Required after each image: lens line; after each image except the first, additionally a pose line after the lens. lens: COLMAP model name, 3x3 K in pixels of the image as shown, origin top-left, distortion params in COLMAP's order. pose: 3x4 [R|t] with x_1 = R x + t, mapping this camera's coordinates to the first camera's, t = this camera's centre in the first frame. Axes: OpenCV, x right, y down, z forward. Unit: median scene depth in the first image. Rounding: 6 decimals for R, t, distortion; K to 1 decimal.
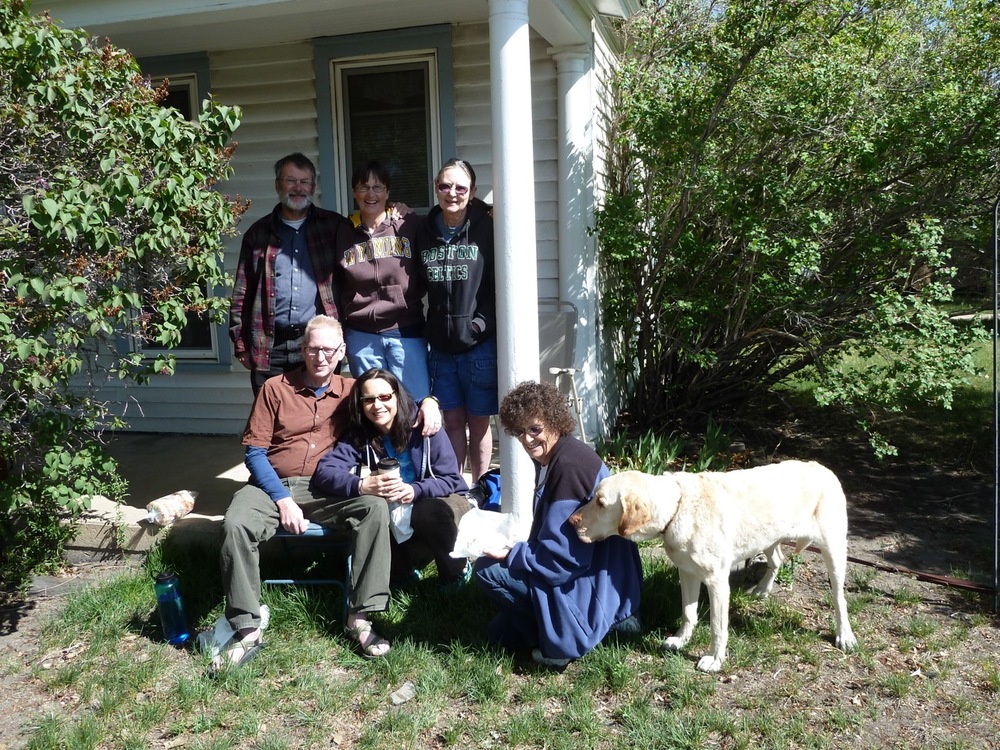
lens RADIAL K [[817.5, 0, 500.8], [0, 817.5, 375.8], [0, 0, 1]] dist [0.000589, -0.012935]
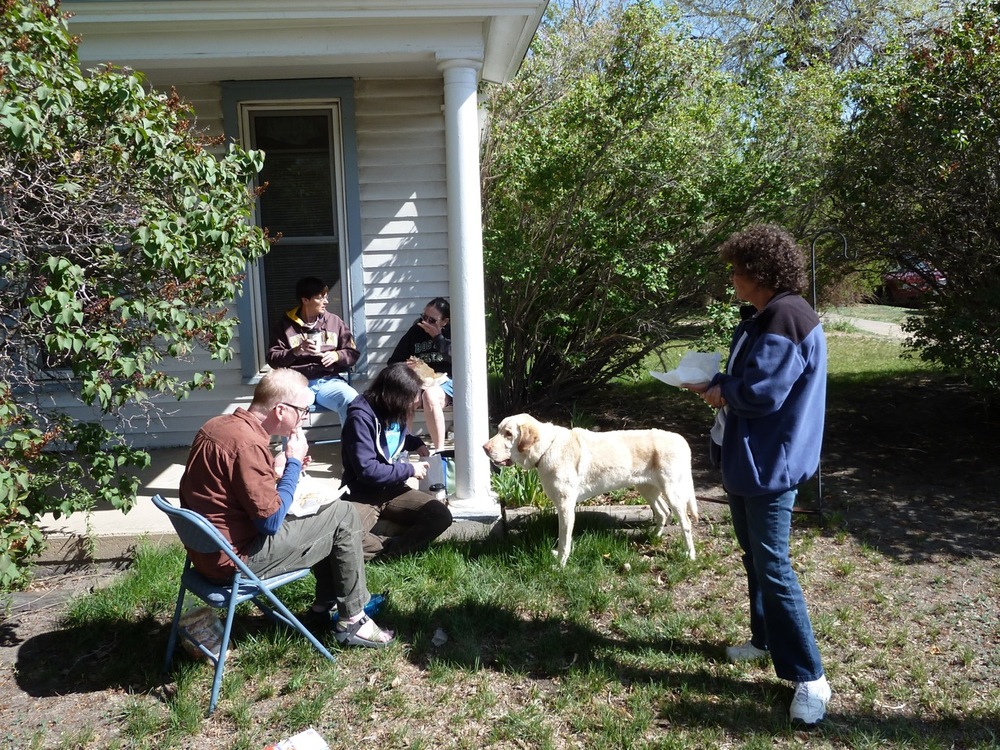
lens RADIAL K [[731.1, 0, 499.9], [0, 731.1, 375.5], [0, 0, 1]] dist [-0.000181, 0.003232]
pose [[0.957453, -0.041769, 0.285549, -0.211003], [0.044941, 0.998979, -0.004563, 0.004387], [-0.285067, 0.017202, 0.958353, -0.052433]]
